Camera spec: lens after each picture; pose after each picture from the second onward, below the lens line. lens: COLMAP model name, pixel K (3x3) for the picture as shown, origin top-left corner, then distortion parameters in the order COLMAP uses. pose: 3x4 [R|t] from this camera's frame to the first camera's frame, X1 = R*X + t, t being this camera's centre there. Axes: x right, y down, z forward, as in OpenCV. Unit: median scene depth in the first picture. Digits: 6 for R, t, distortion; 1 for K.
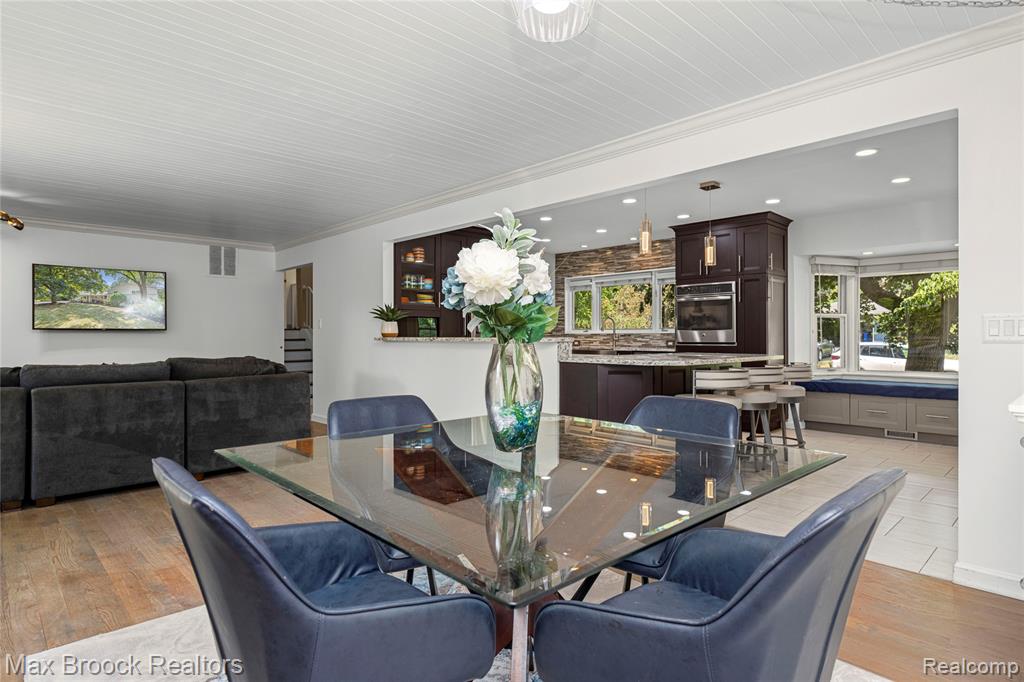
lens RADIAL K [[557.9, 0, 512.0], [0, 557.9, 341.0], [0, 0, 1]] dist [-0.000950, -0.000072]
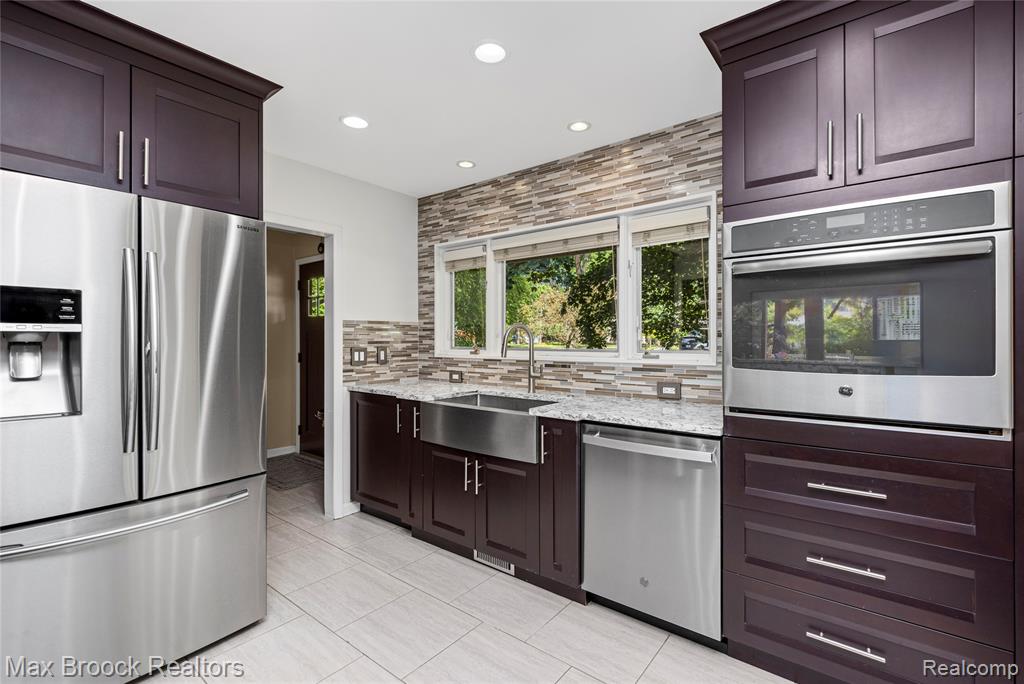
lens RADIAL K [[462.6, 0, 512.0], [0, 462.6, 342.0], [0, 0, 1]] dist [0.000869, -0.000009]
pose [[0.991591, 0.000070, 0.129409, 0.117134], [0.000145, 0.999999, -0.001656, -0.027022], [-0.129409, 0.001661, 0.991590, 0.621469]]
